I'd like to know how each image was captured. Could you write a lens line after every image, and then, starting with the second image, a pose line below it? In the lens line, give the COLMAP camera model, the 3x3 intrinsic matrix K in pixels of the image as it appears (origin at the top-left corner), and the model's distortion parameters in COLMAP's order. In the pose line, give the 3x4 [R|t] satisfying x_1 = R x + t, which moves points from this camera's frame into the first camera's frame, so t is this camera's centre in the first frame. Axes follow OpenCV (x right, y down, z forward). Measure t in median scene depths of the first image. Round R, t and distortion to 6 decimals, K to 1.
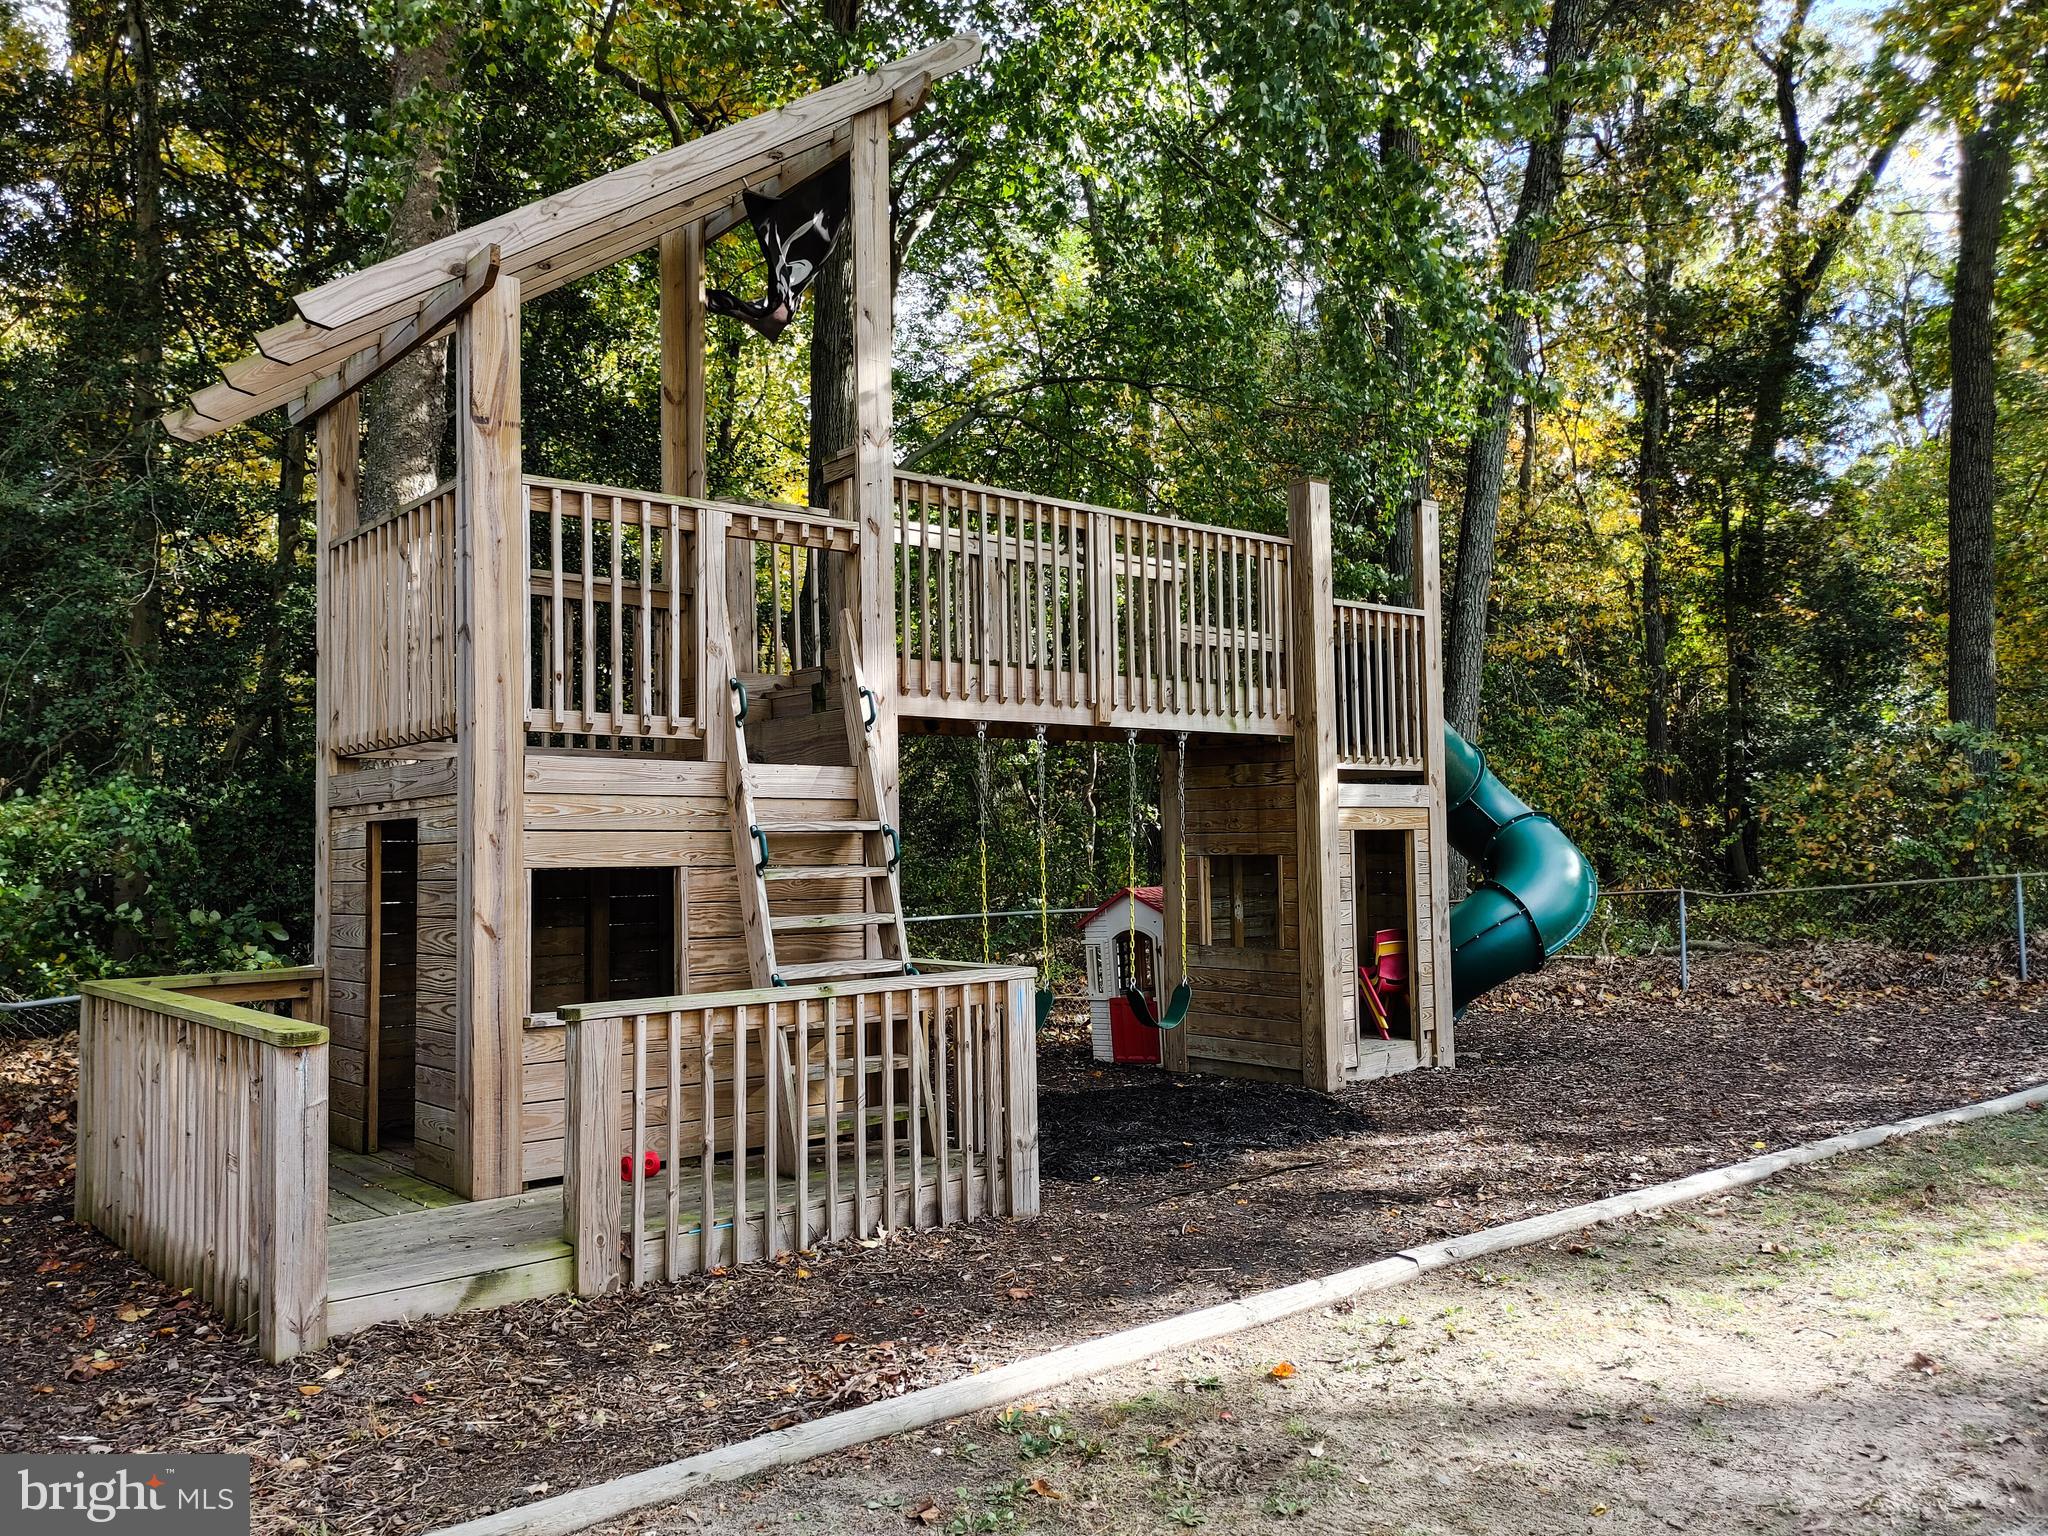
lens RADIAL K [[1561.2, 0, 1020.4], [0, 1561.2, 762.5], [0, 0, 1]] dist [0.056660, -0.042777]
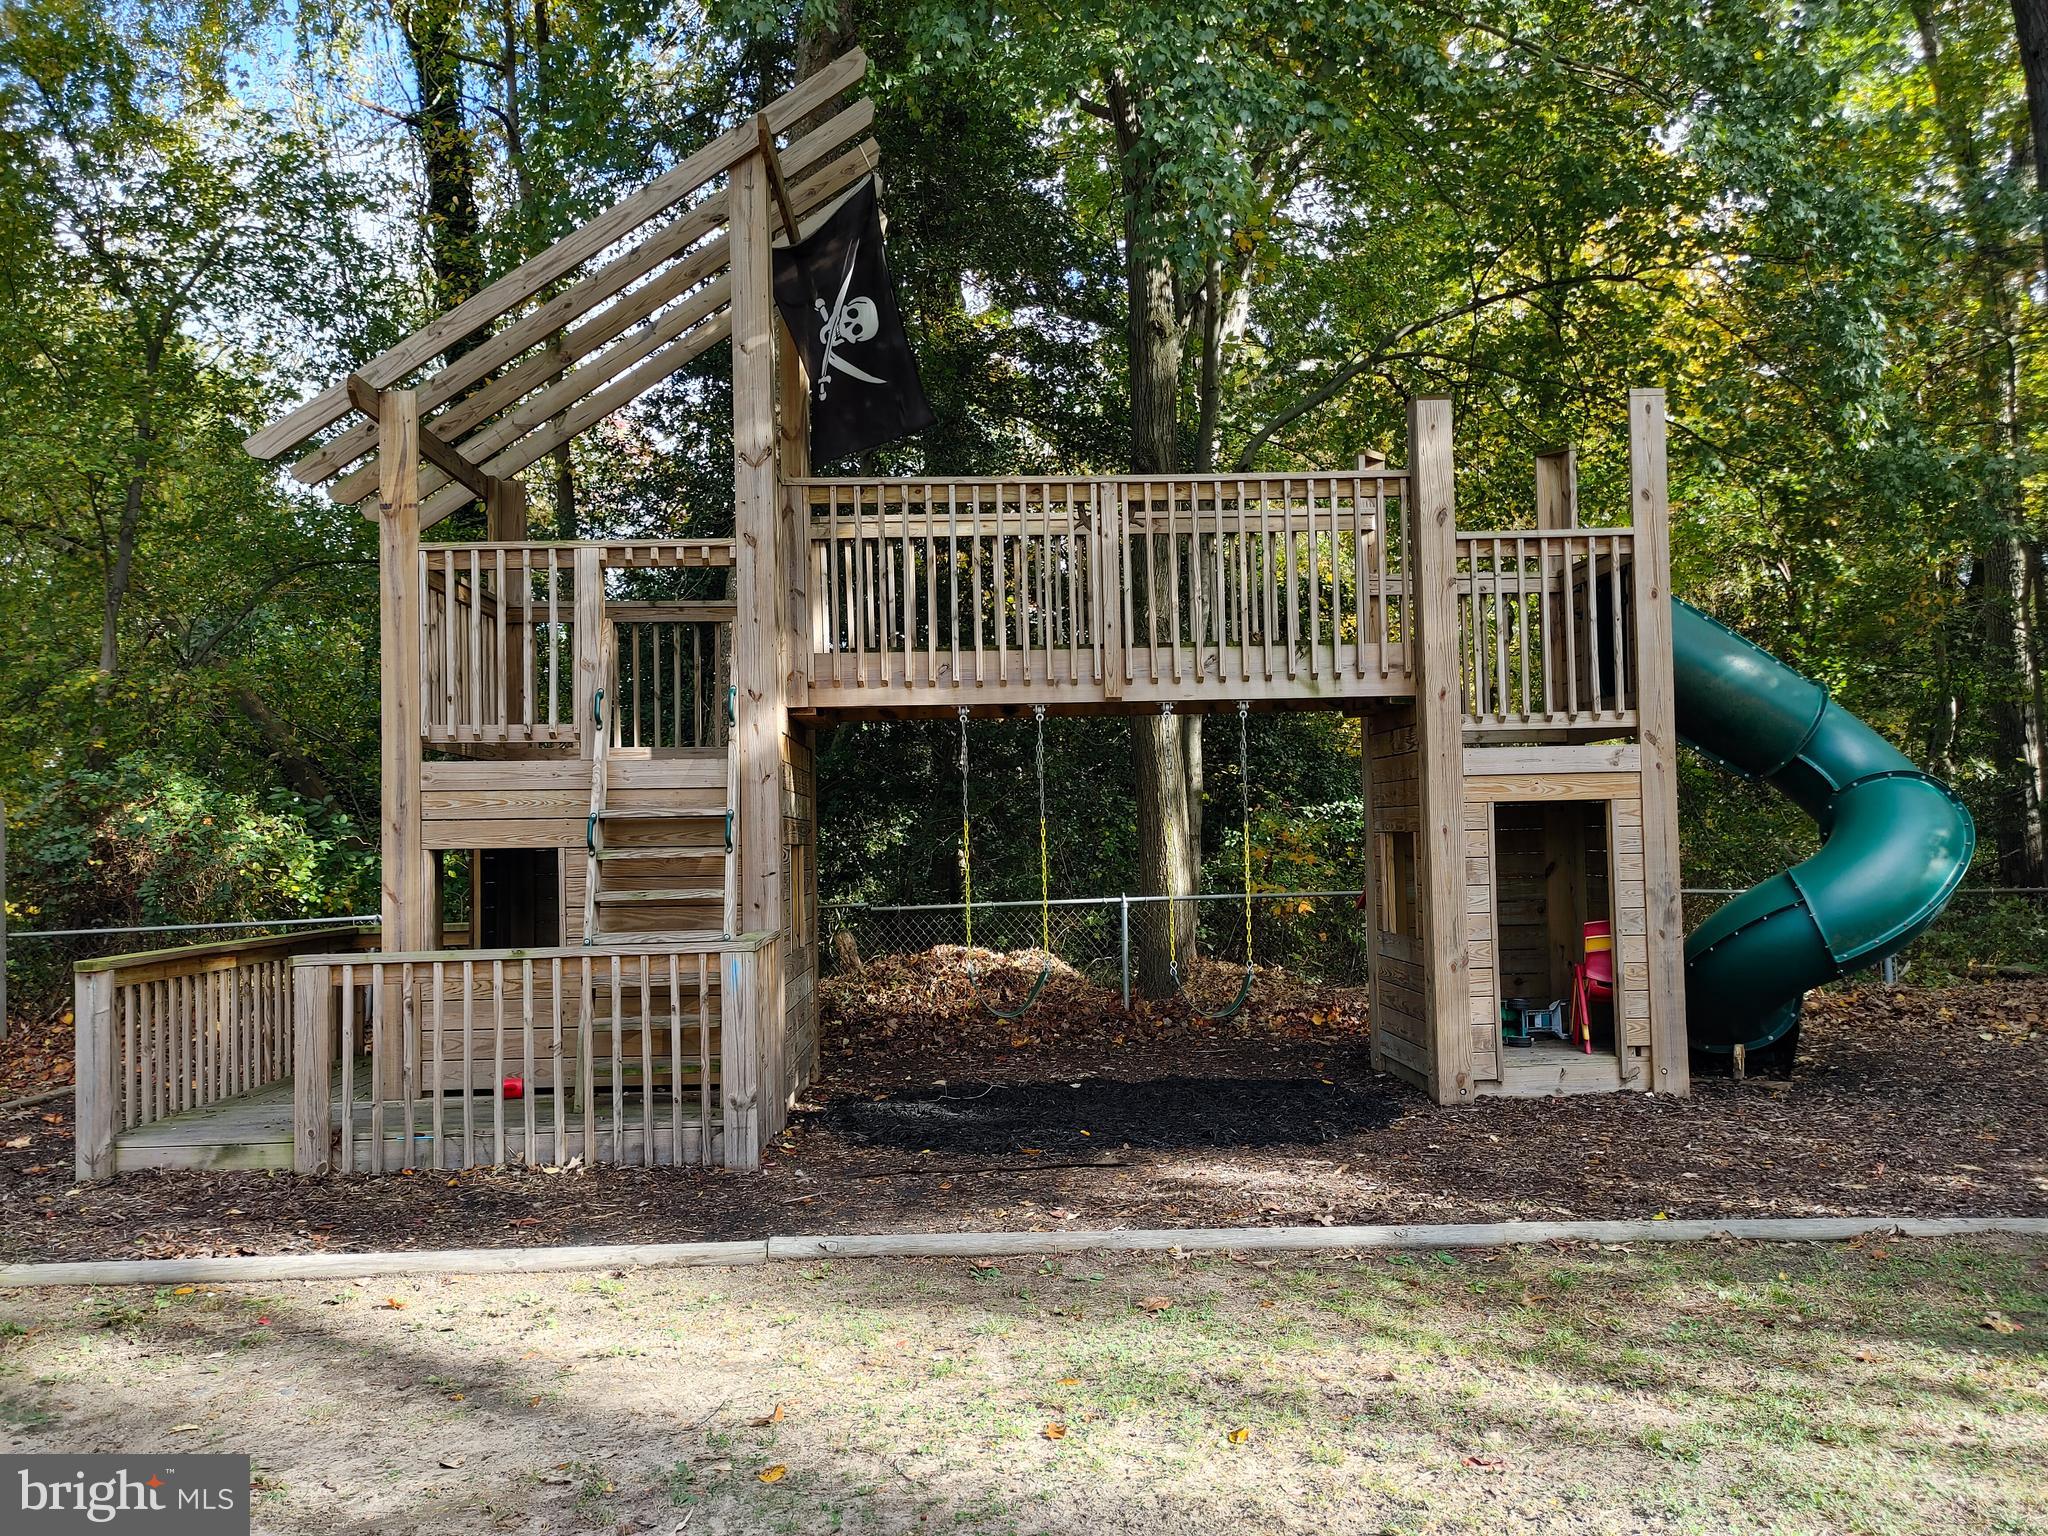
lens RADIAL K [[1561.2, 0, 1028.6], [0, 1561.2, 774.7], [0, 0, 1]] dist [0.056660, -0.042777]
pose [[0.789899, -0.026143, -0.612680, 0.731057], [0.043093, 0.998987, 0.012932, 0.009041], [0.611721, -0.036617, 0.790225, 0.238587]]
